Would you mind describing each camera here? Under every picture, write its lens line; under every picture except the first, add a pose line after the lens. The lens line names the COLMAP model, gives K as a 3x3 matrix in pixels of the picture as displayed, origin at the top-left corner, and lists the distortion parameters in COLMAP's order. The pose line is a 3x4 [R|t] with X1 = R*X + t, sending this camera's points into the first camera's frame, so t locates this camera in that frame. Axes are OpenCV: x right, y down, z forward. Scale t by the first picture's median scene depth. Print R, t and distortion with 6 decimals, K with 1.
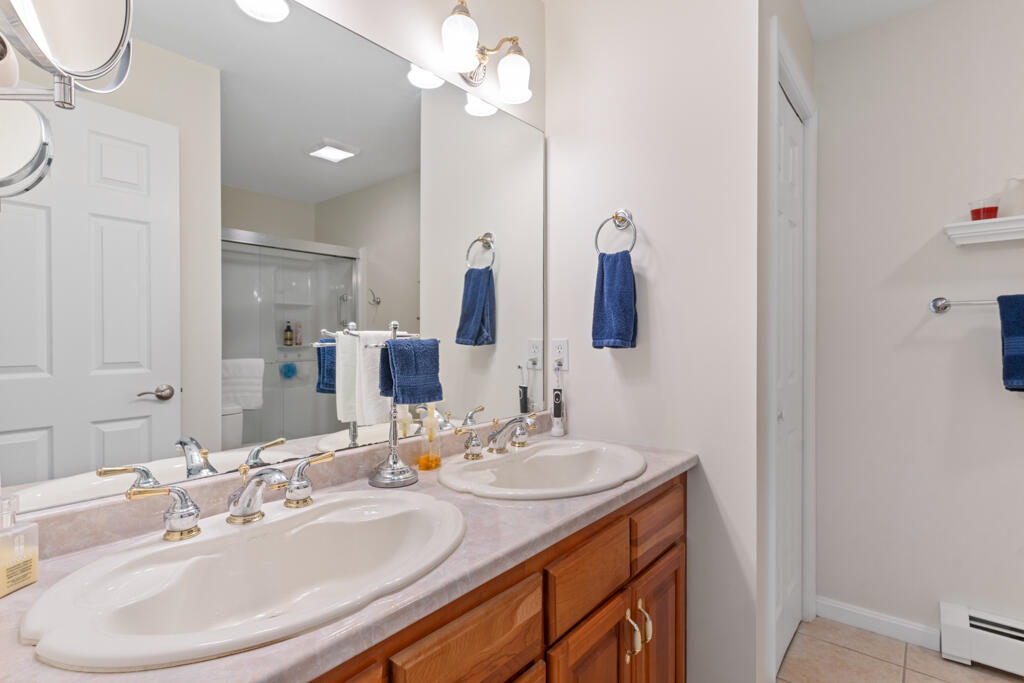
lens RADIAL K [[509.5, 0, 512.8], [0, 509.5, 345.7], [0, 0, 1]] dist [0.010051, -0.001331]
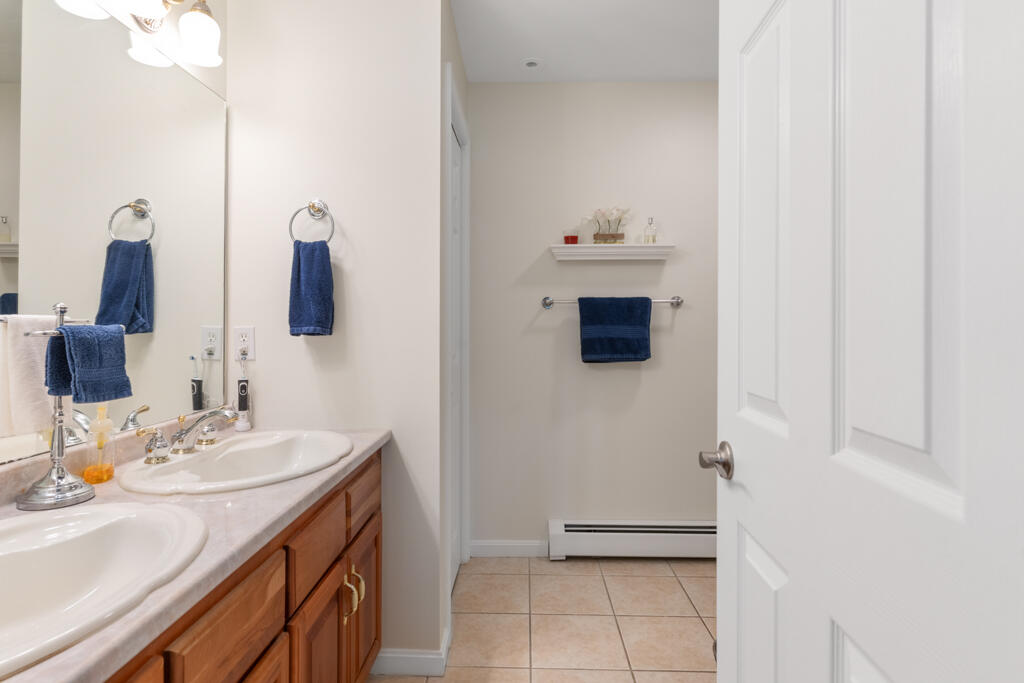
lens RADIAL K [[551.2, 0, 510.3], [0, 551.2, 334.2], [0, 0, 1]] dist [0.026896, 0.000290]
pose [[0.789757, -0.005339, 0.613396, -0.170955], [0.006744, 0.999977, 0.000021, 0.005129], [-0.613382, 0.004120, 0.789775, -0.117025]]
